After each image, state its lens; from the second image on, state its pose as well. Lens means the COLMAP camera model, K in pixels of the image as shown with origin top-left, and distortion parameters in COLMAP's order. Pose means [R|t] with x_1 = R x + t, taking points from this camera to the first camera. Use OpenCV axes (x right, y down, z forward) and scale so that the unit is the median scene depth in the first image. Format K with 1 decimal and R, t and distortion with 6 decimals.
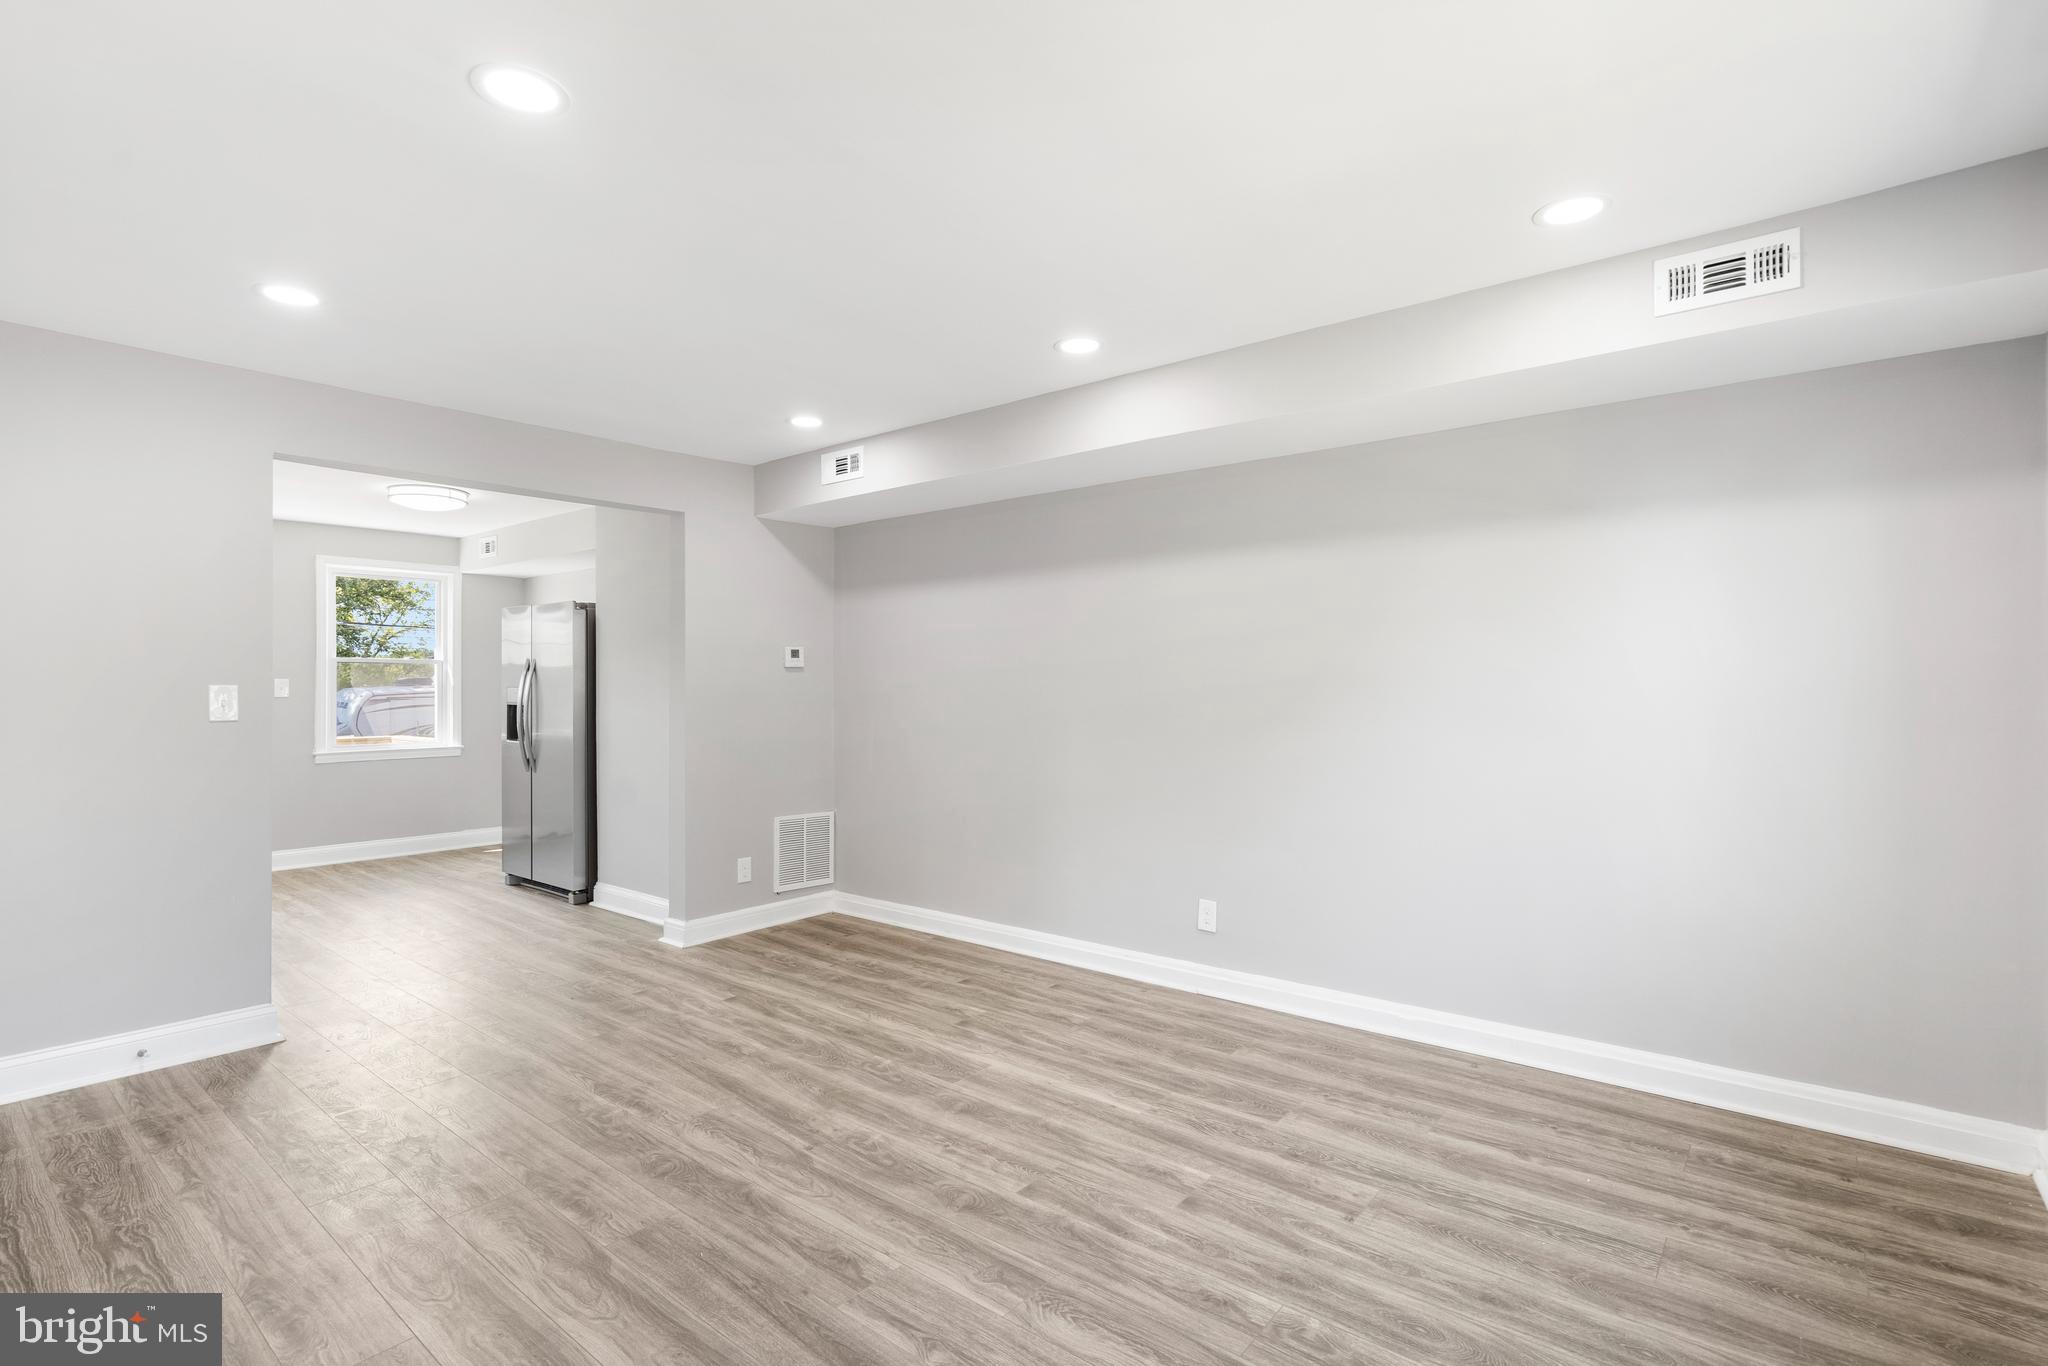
lens RADIAL K [[969.9, 0, 1017.7], [0, 969.9, 694.4], [0, 0, 1]] dist [-0.008556, 0.002152]
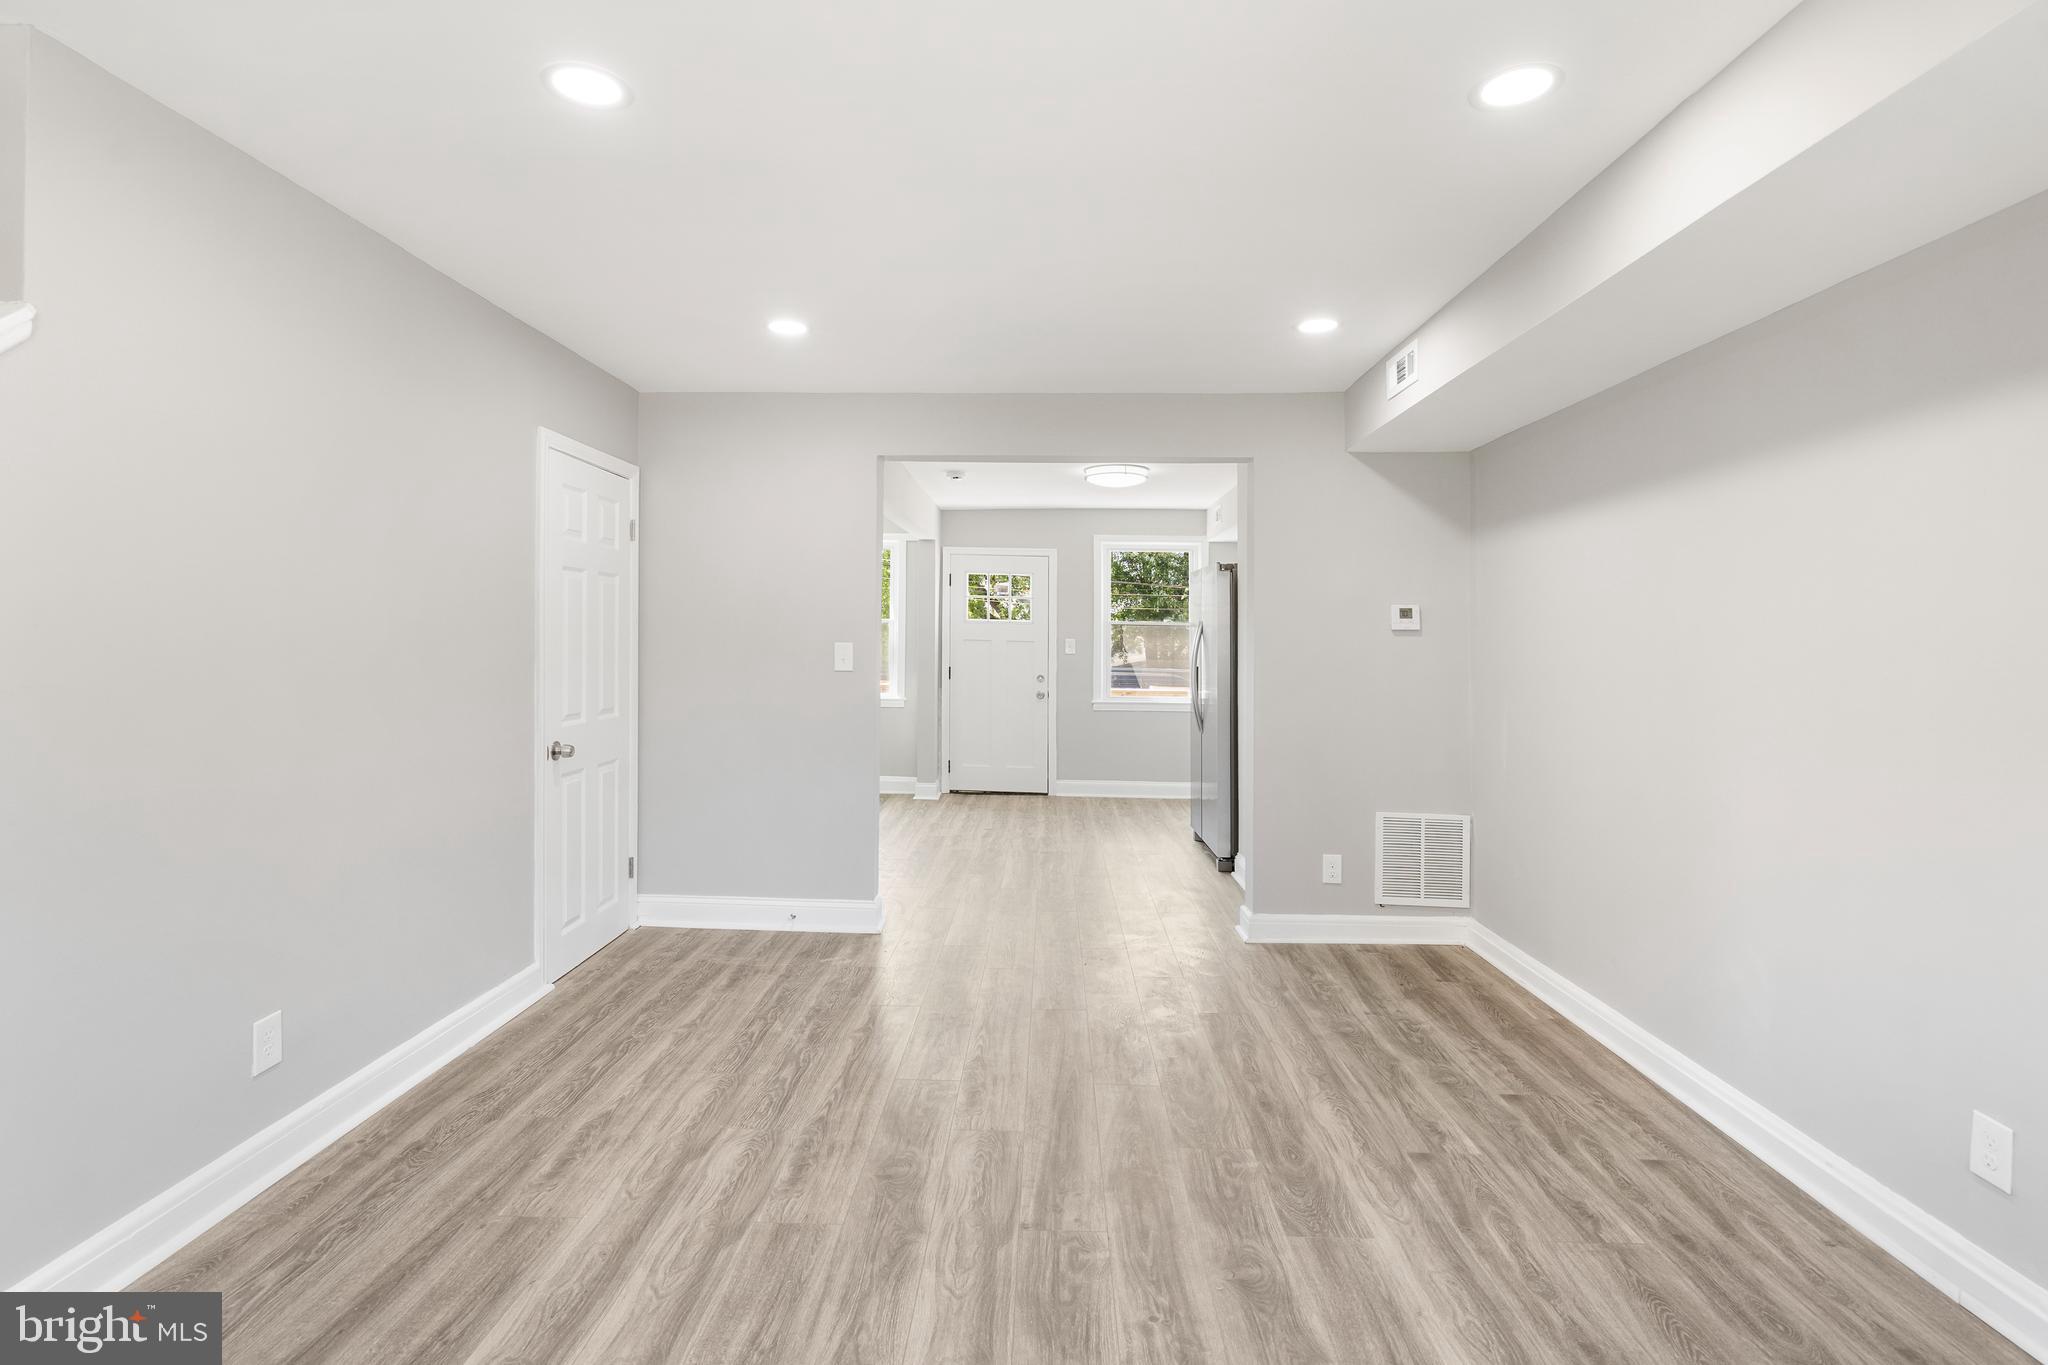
lens RADIAL K [[969.9, 0, 1007.6], [0, 969.9, 634.5], [0, 0, 1]] dist [-0.008556, 0.002152]
pose [[0.615452, 0.005662, -0.788154, 0.289834], [-0.025119, 0.999607, -0.012434, -0.008215], [0.787774, 0.027450, 0.615353, 0.344522]]
